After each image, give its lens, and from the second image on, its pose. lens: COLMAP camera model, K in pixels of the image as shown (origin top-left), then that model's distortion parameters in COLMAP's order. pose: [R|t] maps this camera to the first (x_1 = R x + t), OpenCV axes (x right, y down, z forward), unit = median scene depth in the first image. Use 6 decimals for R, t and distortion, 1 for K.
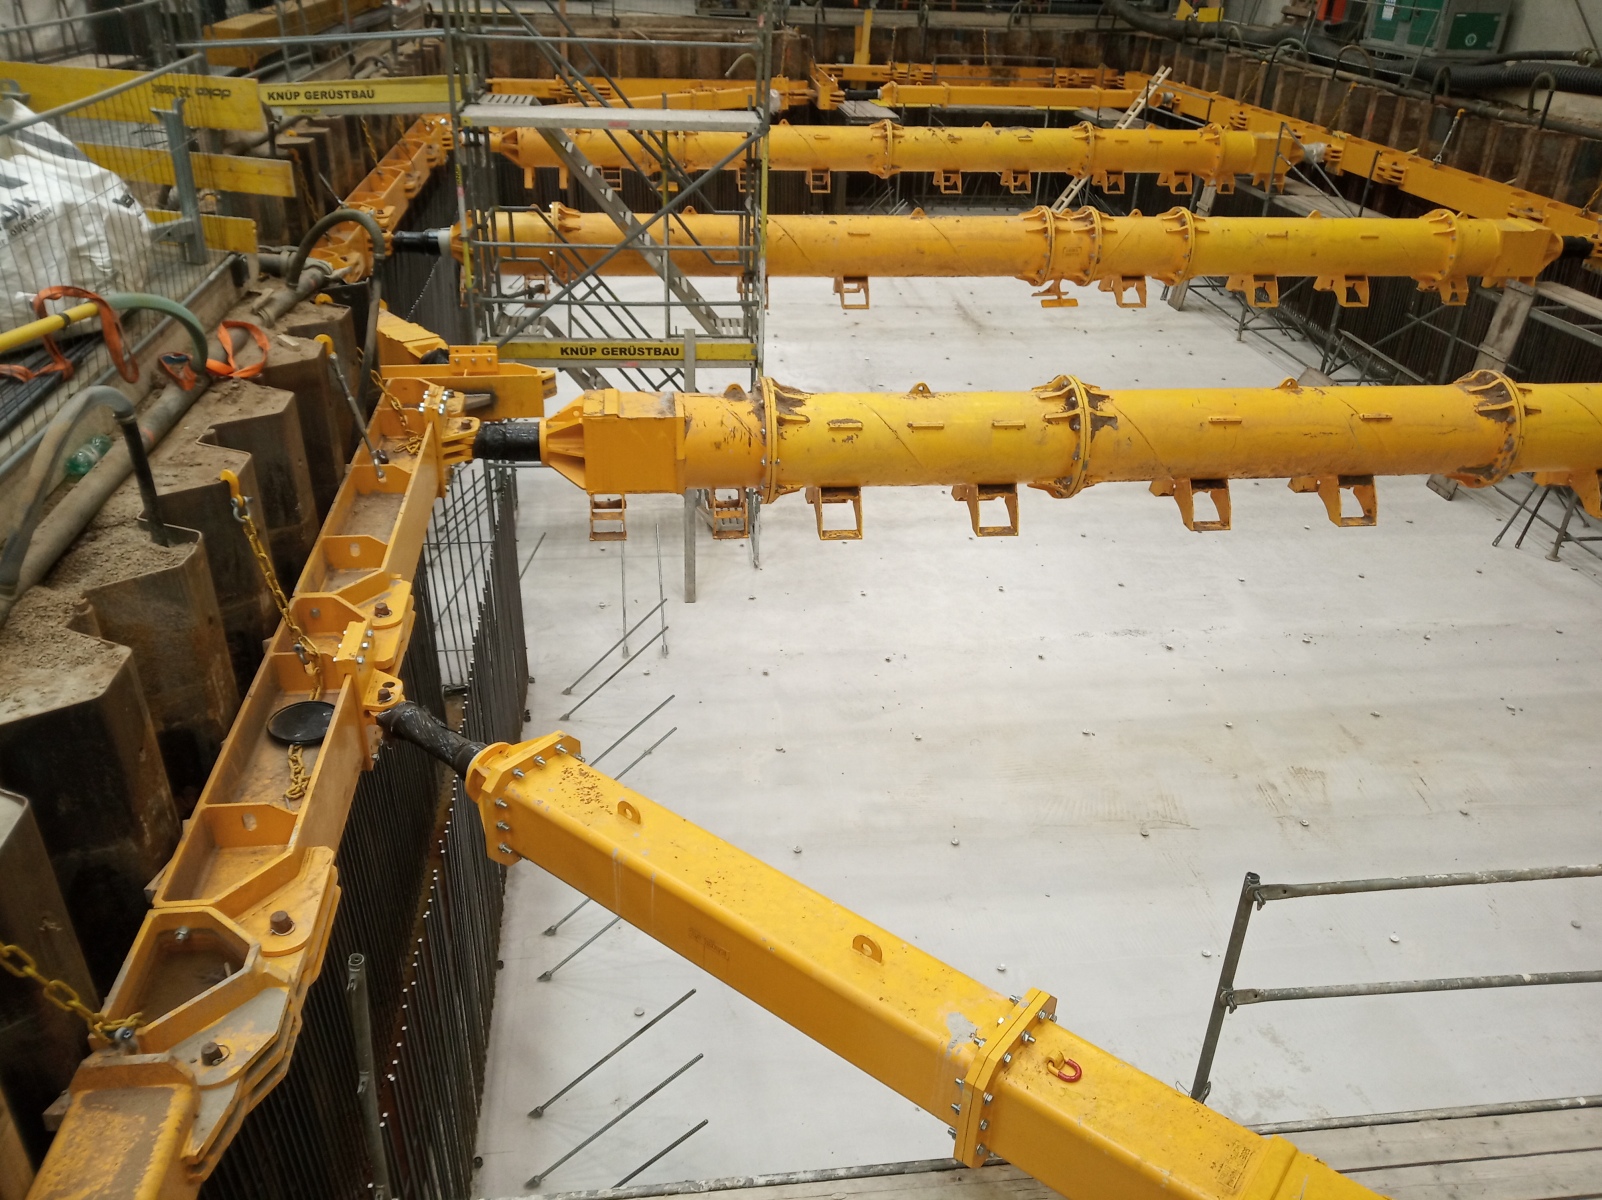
lens RADIAL K [[1245.7, 0, 801.0], [0, 1245.7, 600.0], [0, 0, 1]] dist [-0.008285, -0.002753]
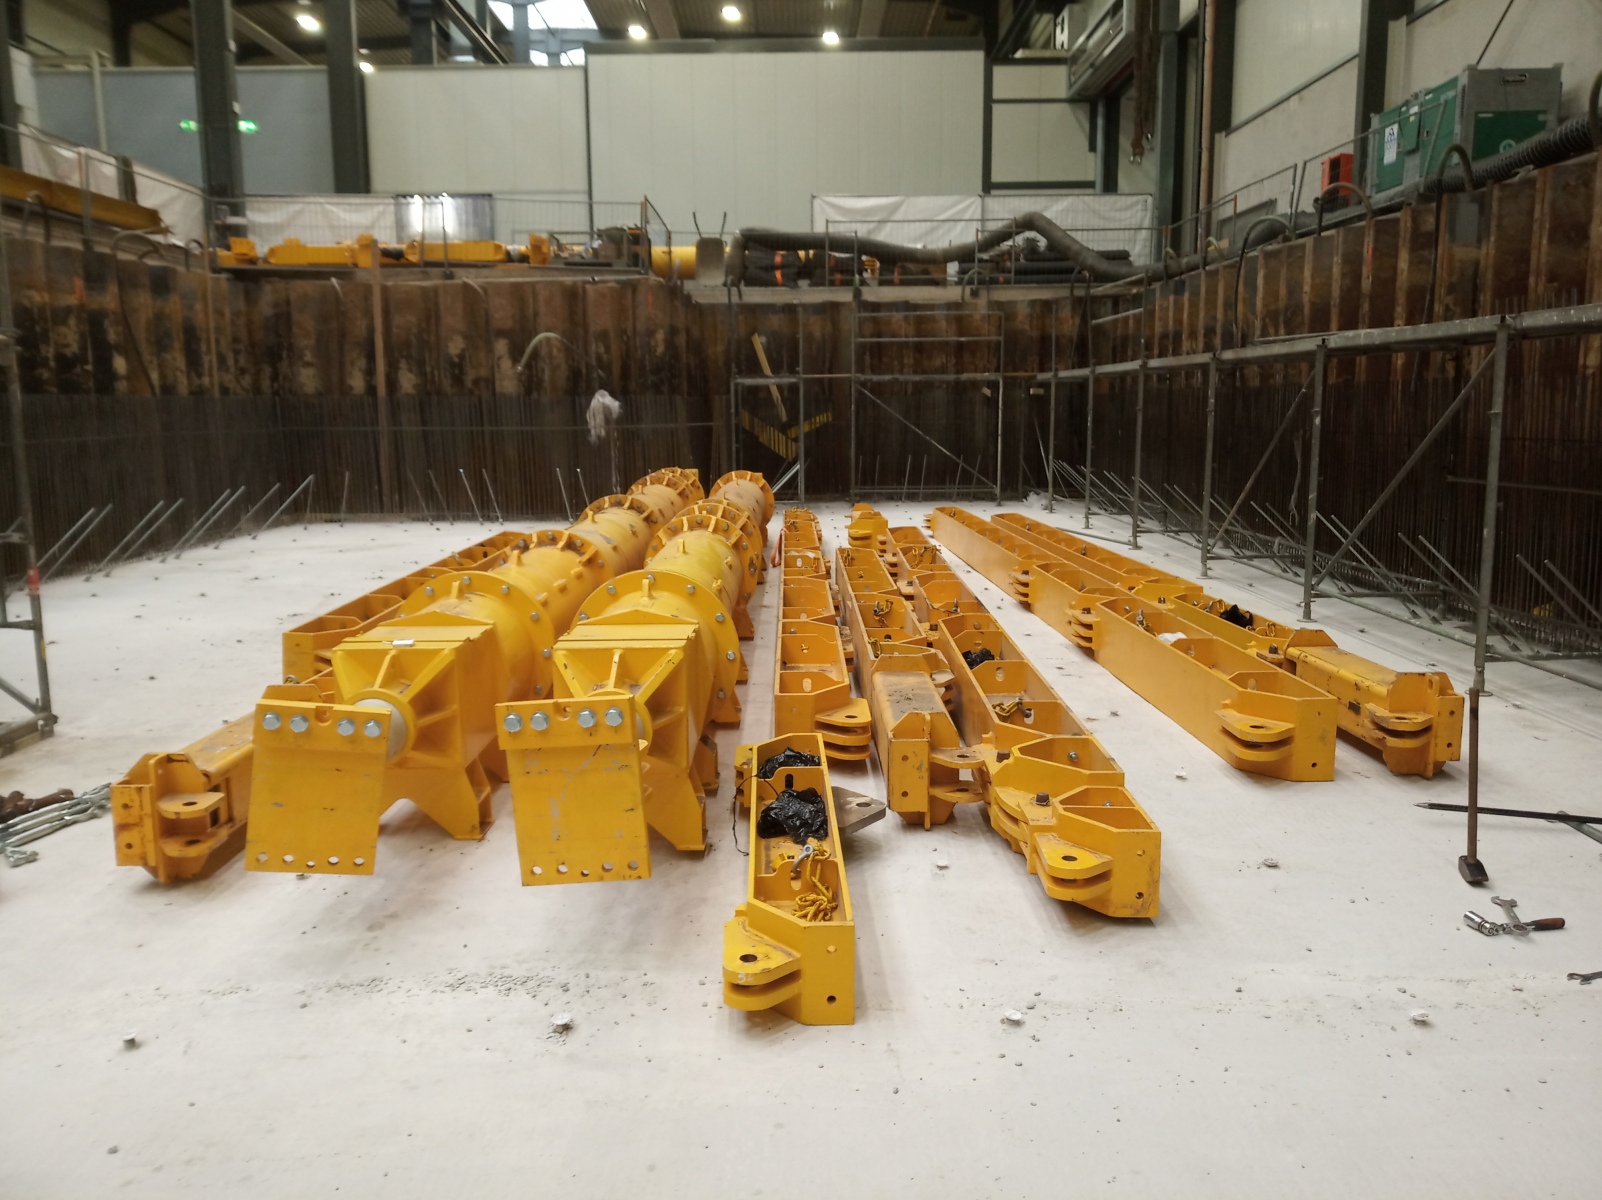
lens RADIAL K [[1245.7, 0, 801.0], [0, 1245.7, 600.0], [0, 0, 1]] dist [-0.008285, -0.002753]
pose [[0.991471, -0.021156, -0.128600, 0.166043], [-0.023822, 0.940694, -0.338420, 0.016661], [0.128133, 0.338597, 0.932166, 0.278599]]
